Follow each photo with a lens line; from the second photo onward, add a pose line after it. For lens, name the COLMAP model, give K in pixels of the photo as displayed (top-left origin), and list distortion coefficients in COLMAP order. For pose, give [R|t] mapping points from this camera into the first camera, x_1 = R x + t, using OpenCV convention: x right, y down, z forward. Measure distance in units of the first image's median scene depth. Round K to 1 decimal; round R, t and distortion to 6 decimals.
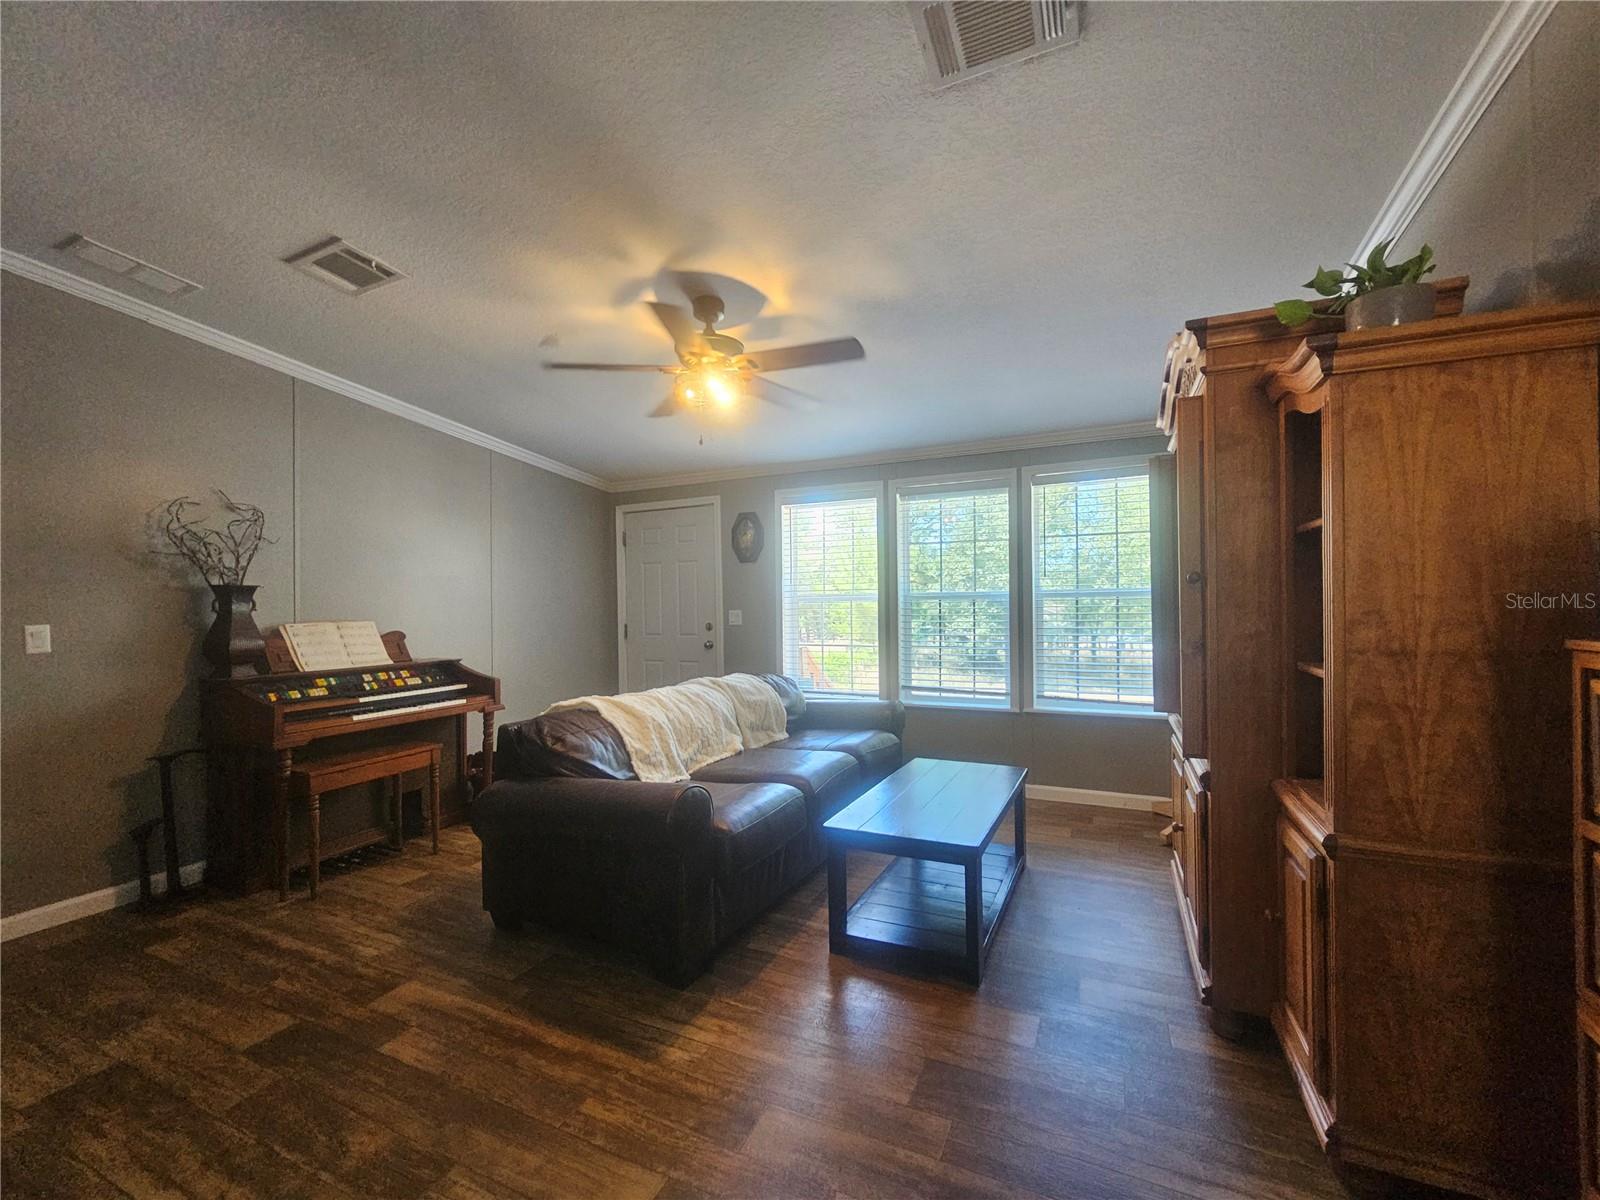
lens RADIAL K [[661.8, 0, 804.3], [0, 661.8, 604.7], [0, 0, 1]] dist [-0.002320, 0.000697]
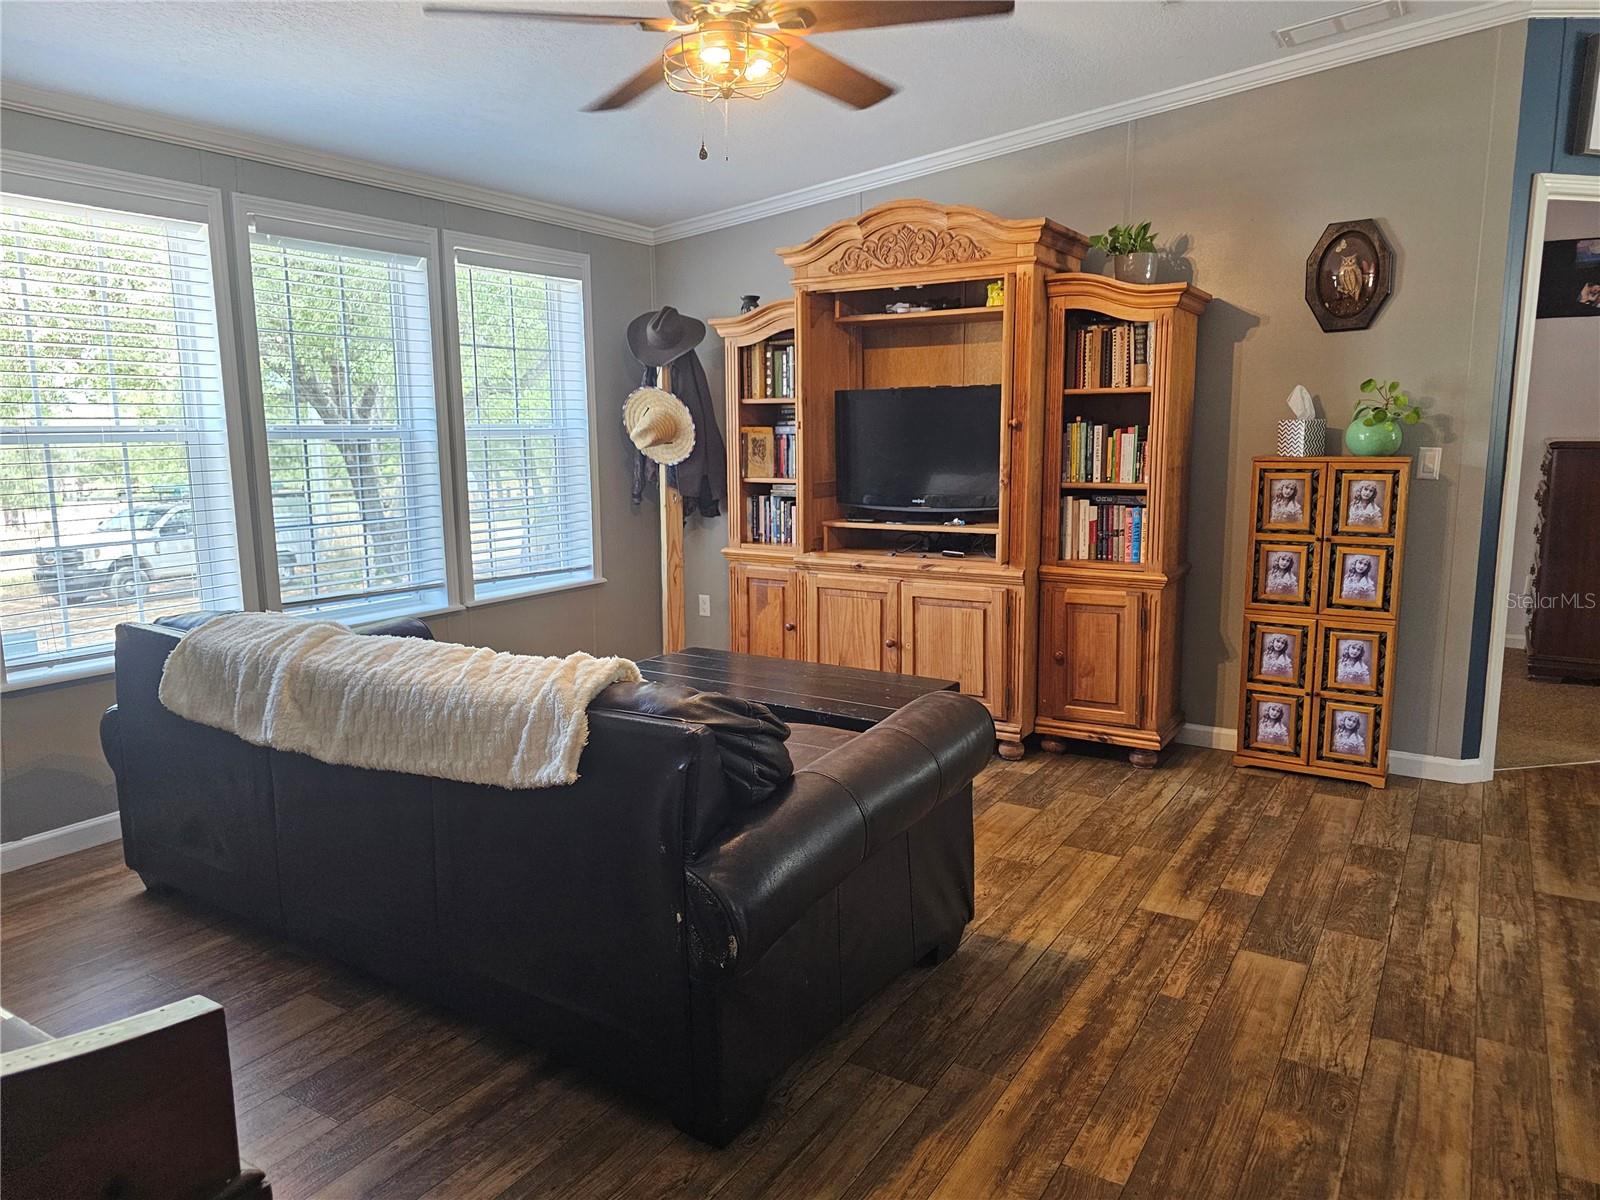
lens RADIAL K [[1084.8, 0, 801.5], [0, 1084.8, 585.2], [0, 0, 1]] dist [0.057924, -0.055915]
pose [[0.125242, -0.135297, 0.982858, -1.463886], [0.007582, 0.990760, 0.135418, -0.015509], [-0.992097, -0.009508, 0.125111, 1.066679]]
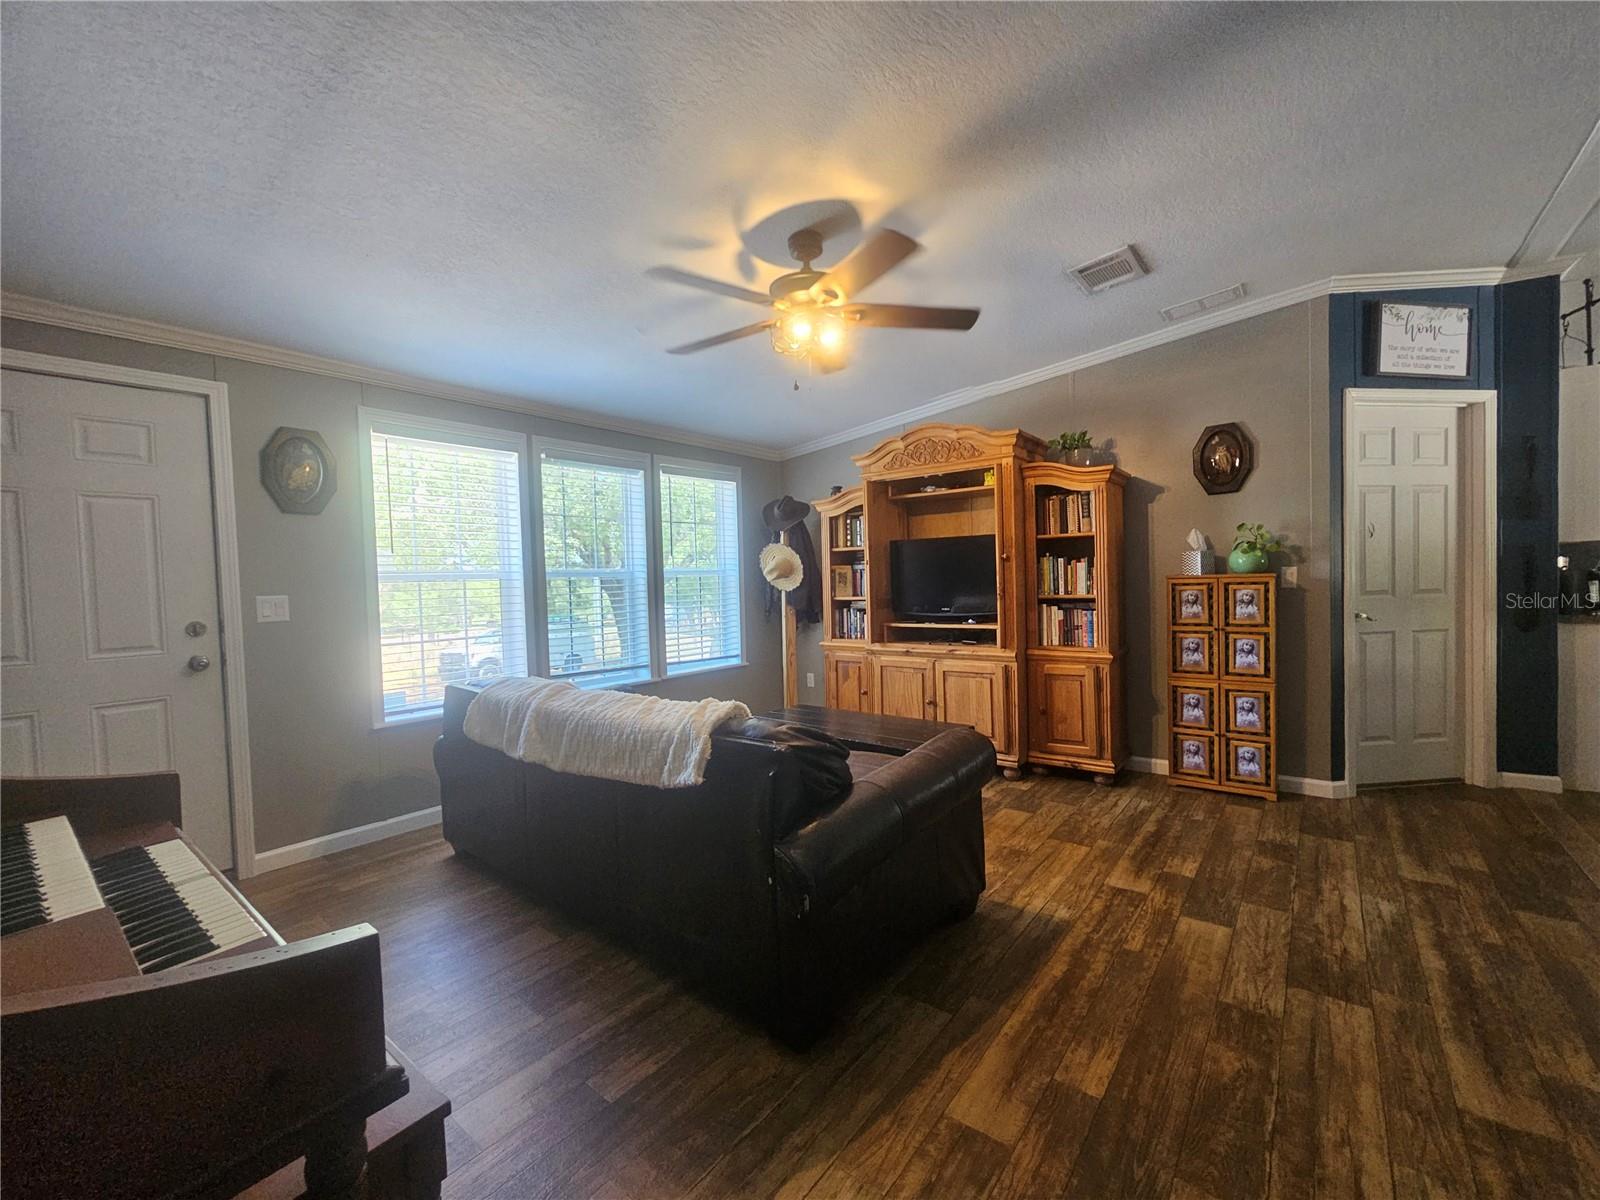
lens RADIAL K [[661.8, 0, 811.1], [0, 661.8, 594.1], [0, 0, 1]] dist [-0.002320, 0.000697]
pose [[0.227124, -0.018324, 0.973693, -1.370250], [0.027544, 0.999544, 0.012385, 0.031227], [-0.973476, 0.024006, 0.227526, 1.042530]]
